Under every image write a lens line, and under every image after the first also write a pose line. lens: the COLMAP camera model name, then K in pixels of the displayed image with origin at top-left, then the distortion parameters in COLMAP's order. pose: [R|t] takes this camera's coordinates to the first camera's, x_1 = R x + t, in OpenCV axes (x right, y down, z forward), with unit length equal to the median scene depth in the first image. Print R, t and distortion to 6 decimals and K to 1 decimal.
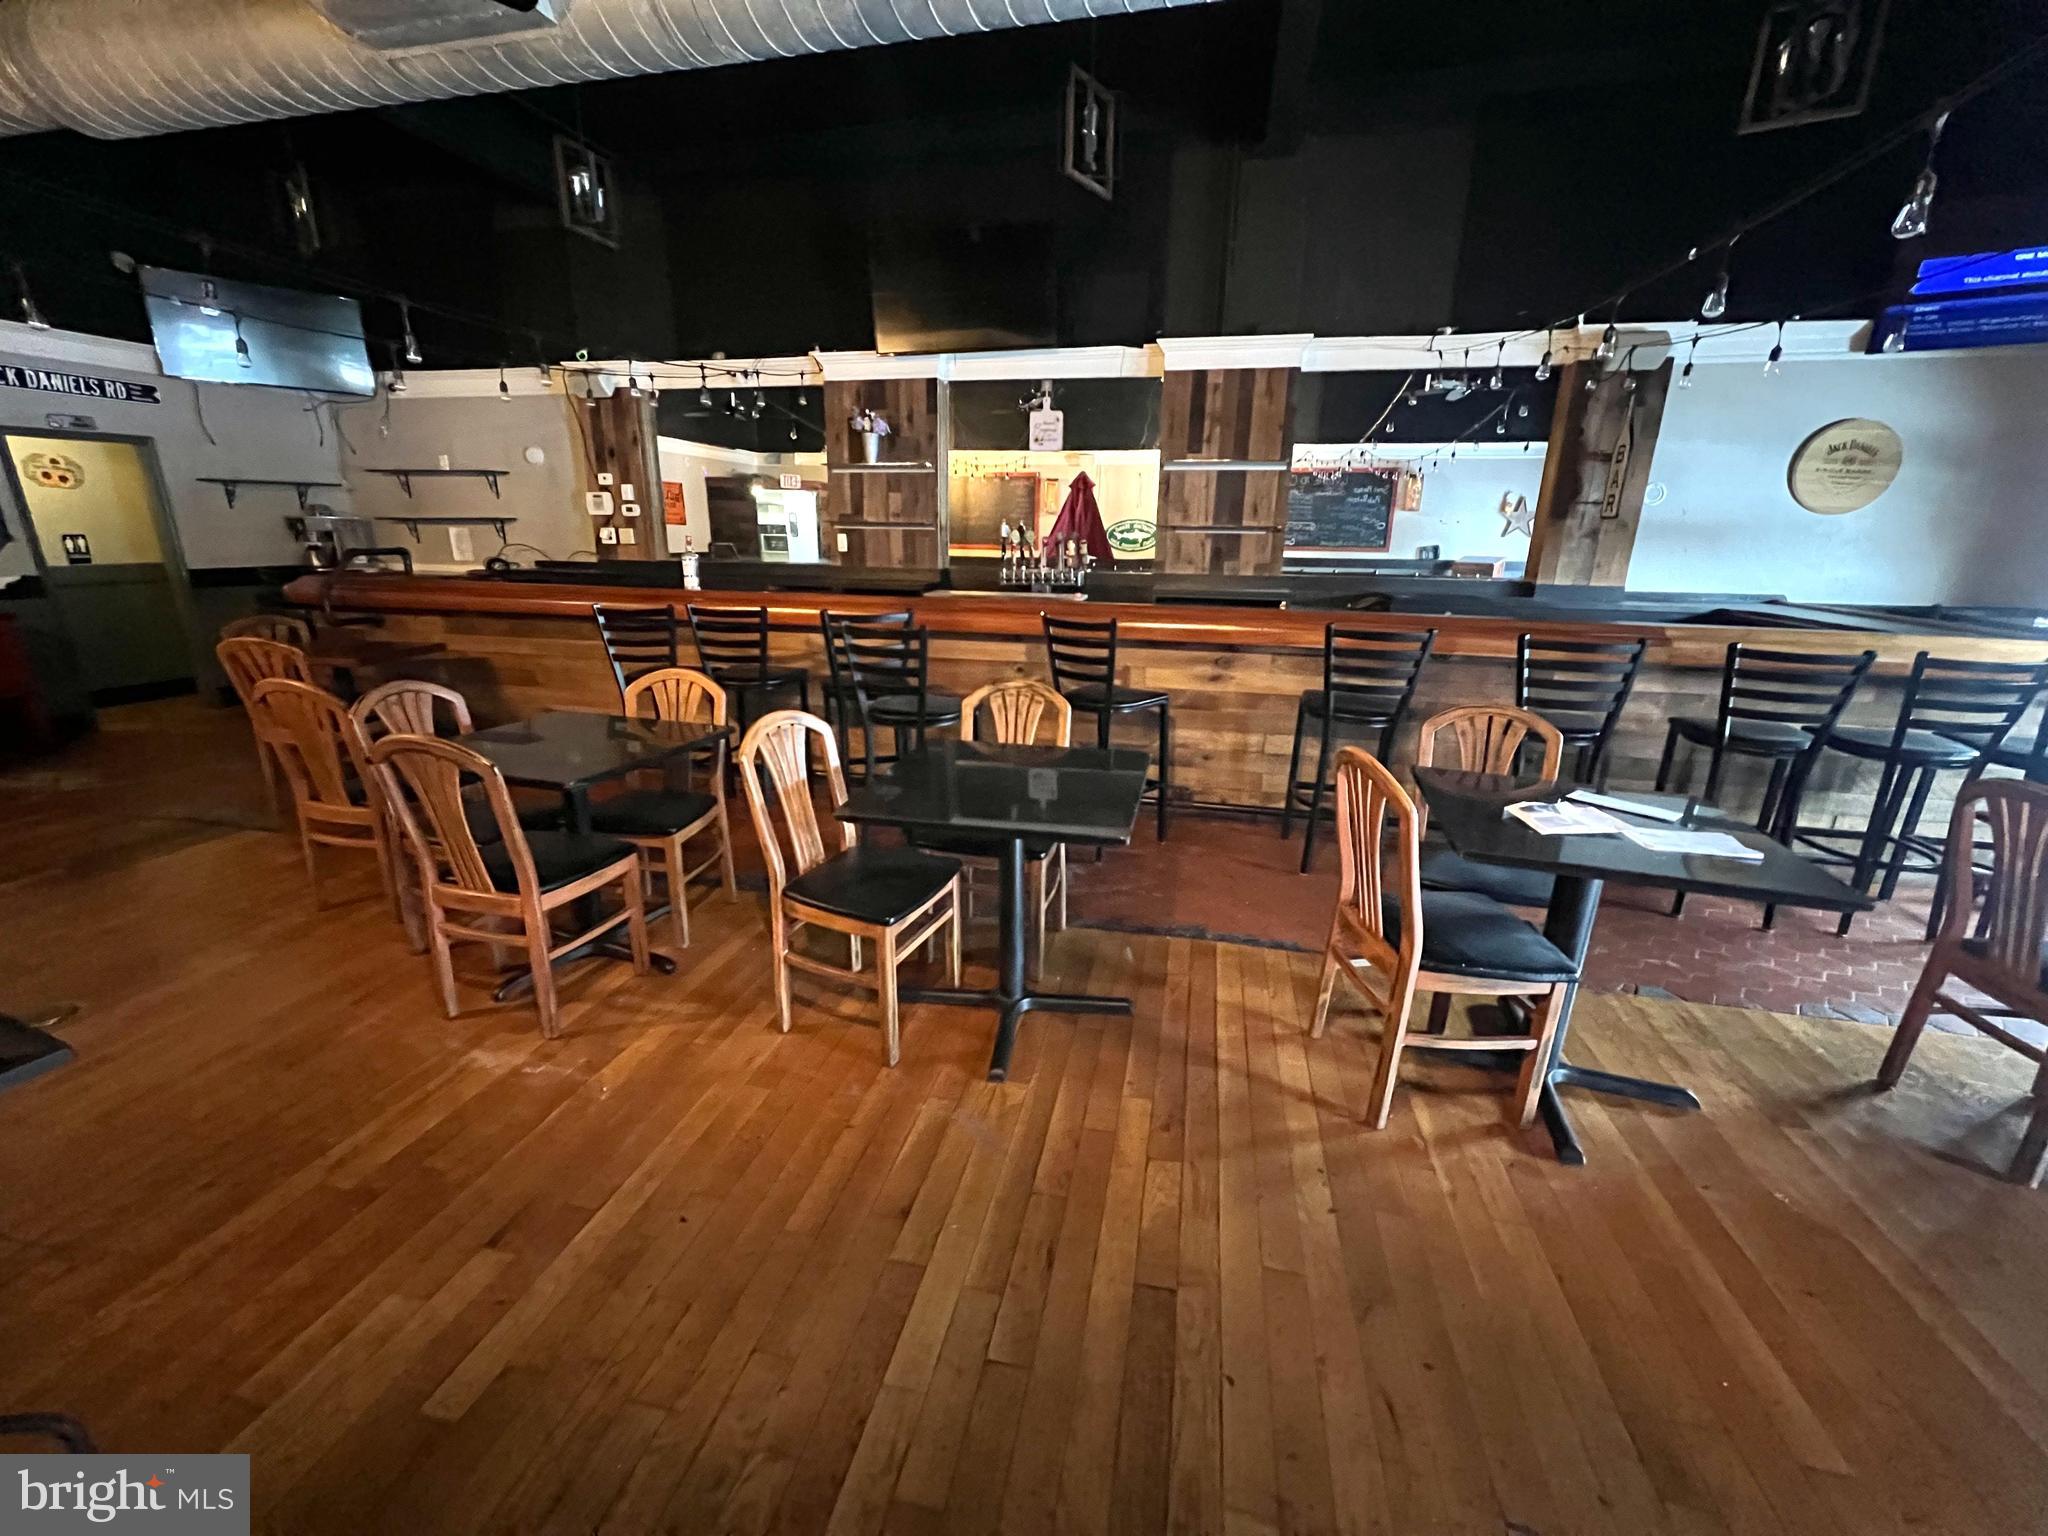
lens RADIAL K [[816.7, 0, 1018.3], [0, 816.7, 764.6], [0, 0, 1]] dist [-0.001782, -0.000399]
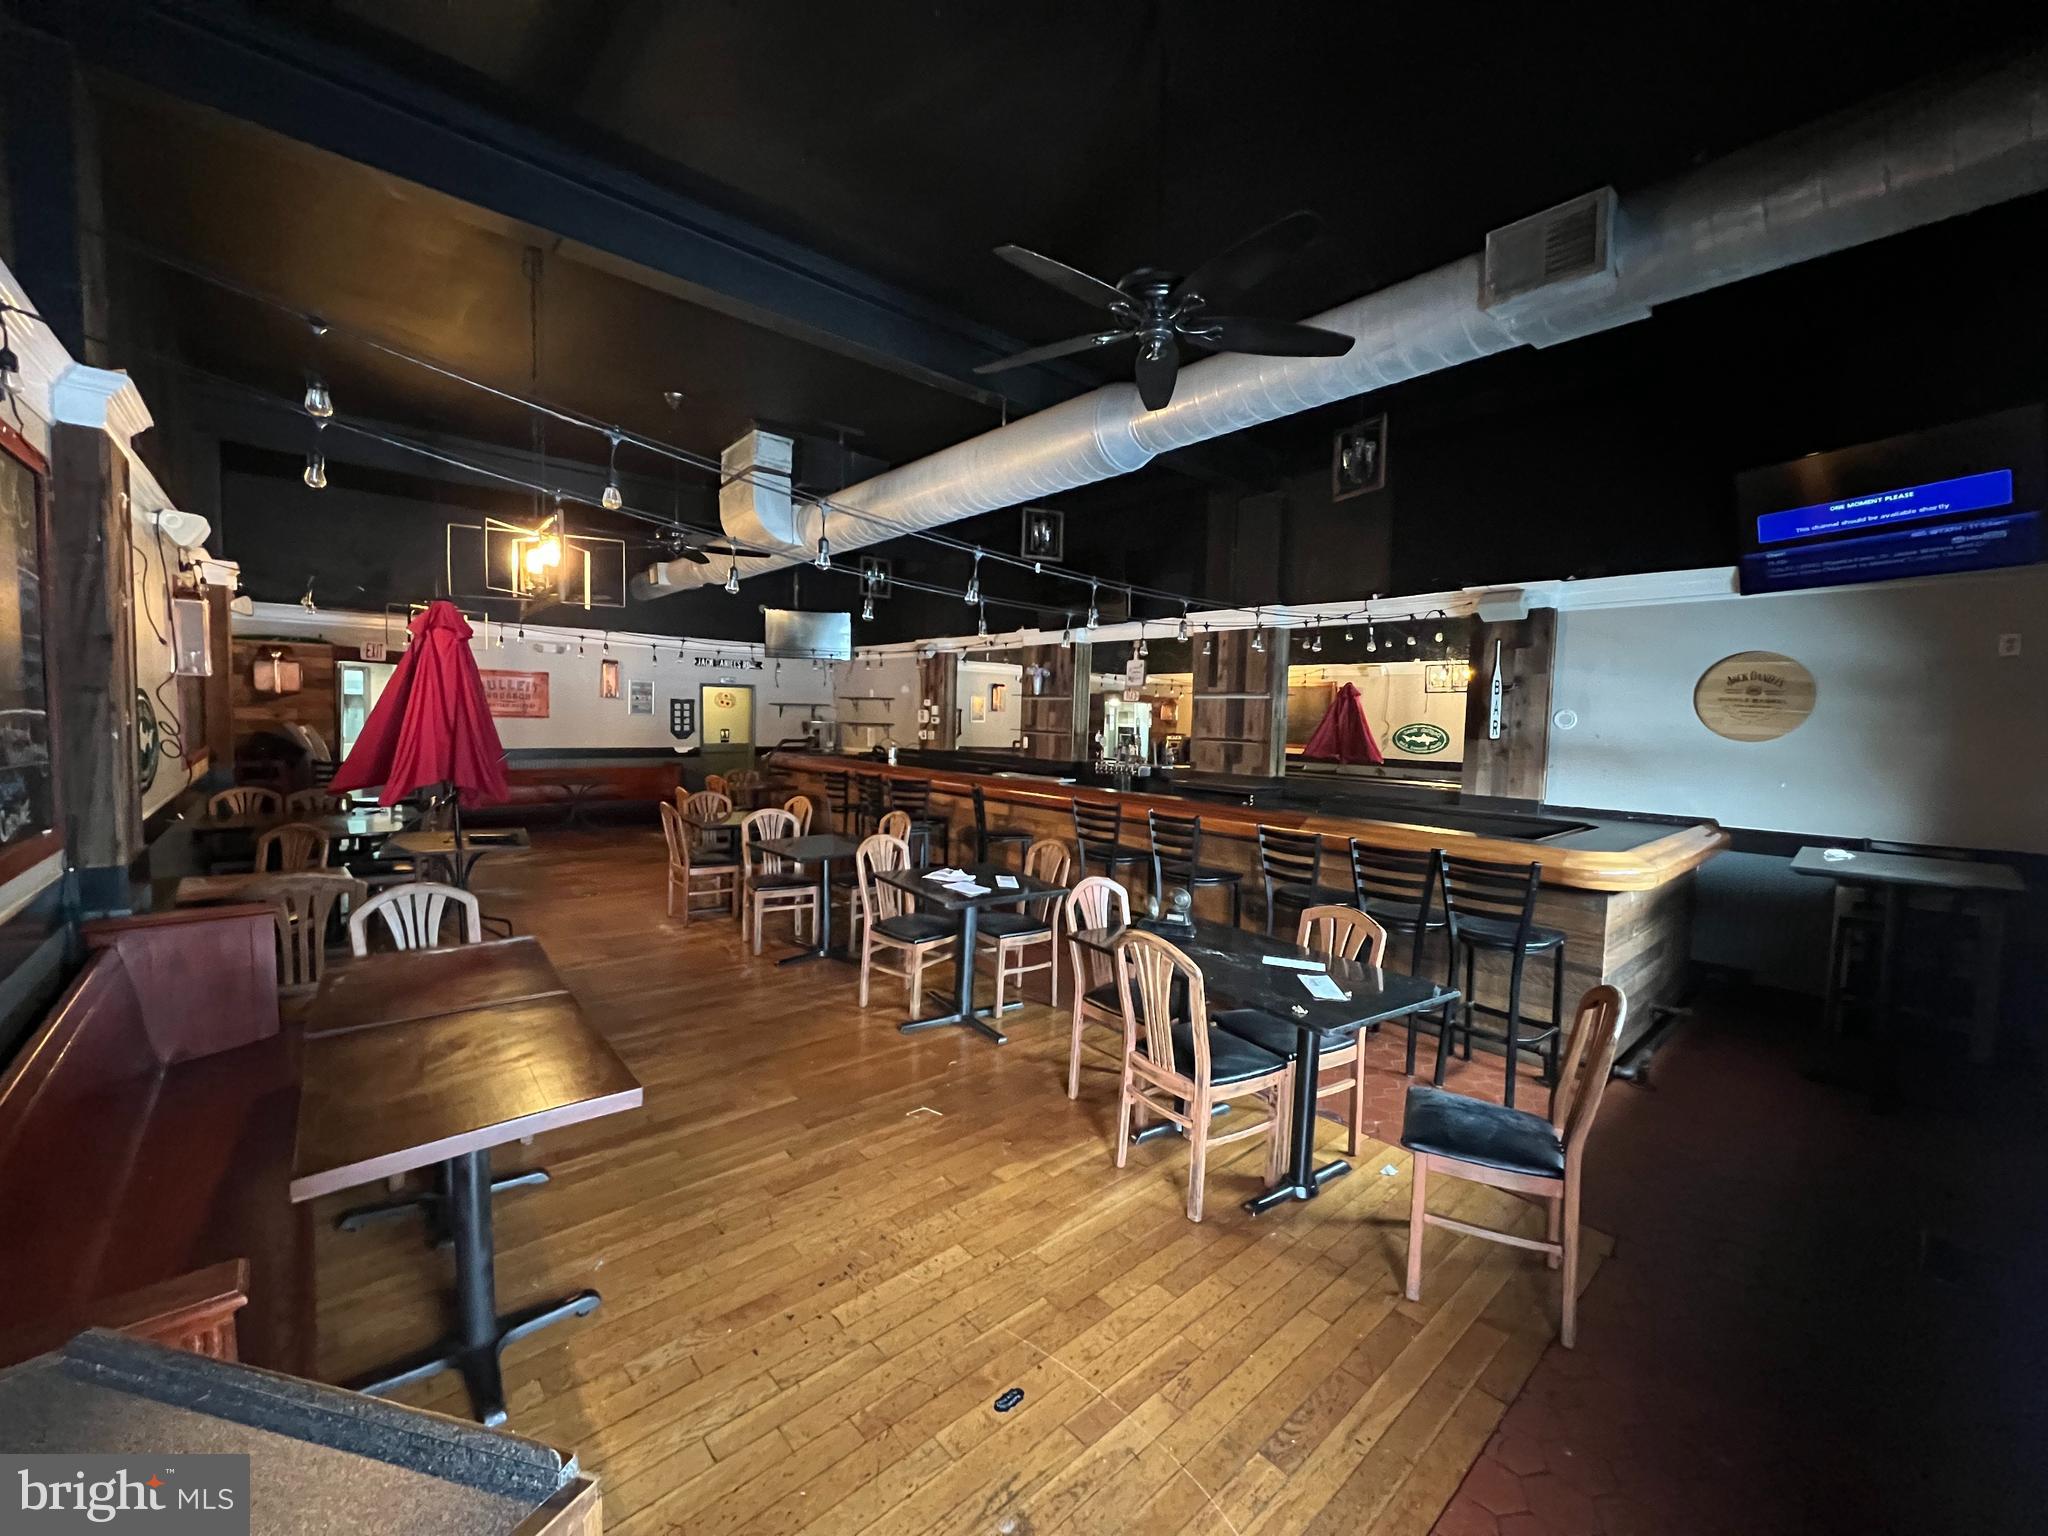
lens RADIAL K [[816.7, 0, 1018.3], [0, 816.7, 764.6], [0, 0, 1]] dist [-0.001782, -0.000399]
pose [[0.811041, 0.041737, -0.583498, 0.756251], [-0.174591, 0.969262, -0.173345, 0.043160], [0.558328, 0.242463, 0.793399, -0.249239]]
